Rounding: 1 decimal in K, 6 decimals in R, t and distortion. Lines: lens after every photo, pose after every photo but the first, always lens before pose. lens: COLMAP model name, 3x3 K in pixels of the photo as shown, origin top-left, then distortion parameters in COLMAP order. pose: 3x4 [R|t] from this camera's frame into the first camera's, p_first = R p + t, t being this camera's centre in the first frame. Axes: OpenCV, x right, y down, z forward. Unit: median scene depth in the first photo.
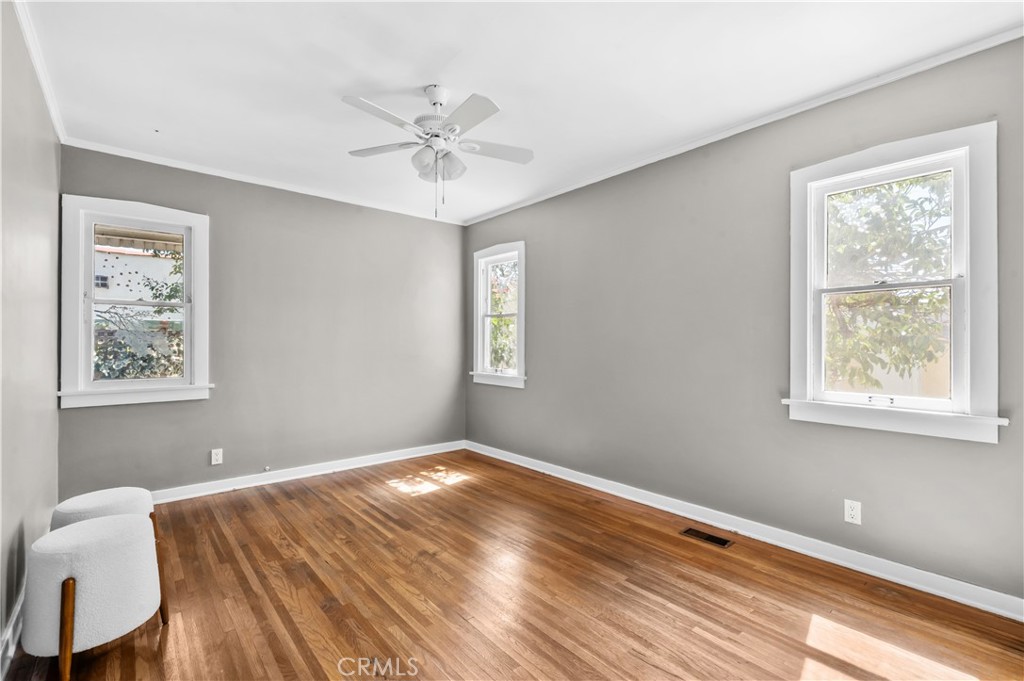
lens RADIAL K [[426.6, 0, 513.8], [0, 426.6, 343.0], [0, 0, 1]] dist [0.001698, -0.000370]
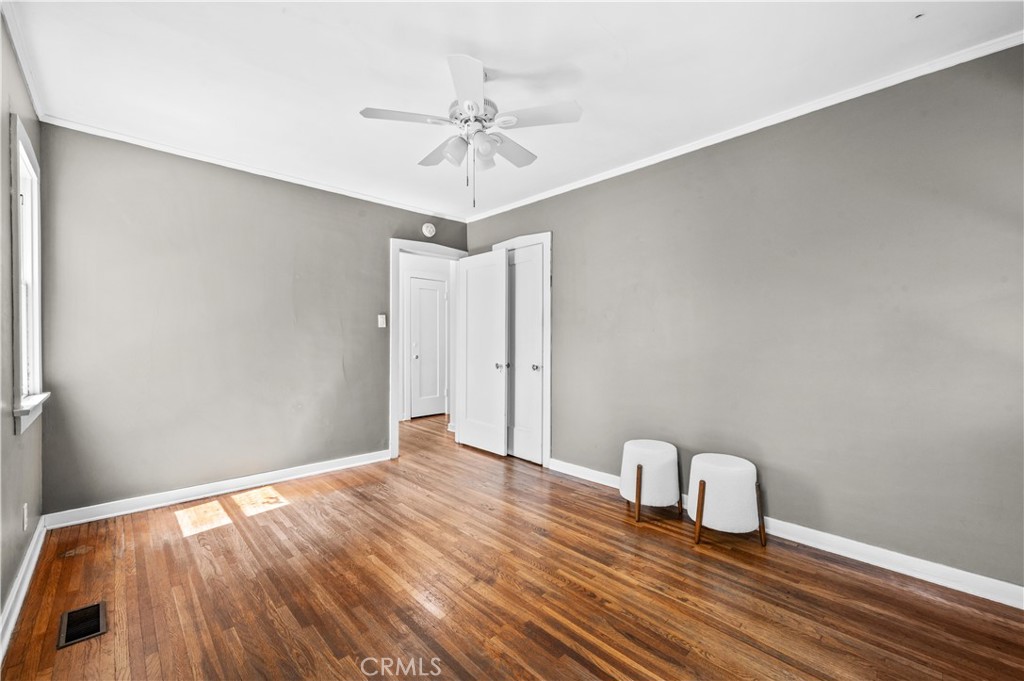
lens RADIAL K [[426.6, 0, 509.8], [0, 426.6, 339.9], [0, 0, 1]] dist [0.001698, -0.000370]
pose [[-0.999304, -0.006574, -0.036706, -0.220554], [-0.006616, 0.999978, 0.001023, 0.001232], [0.036699, 0.001265, -0.999326, 1.895353]]
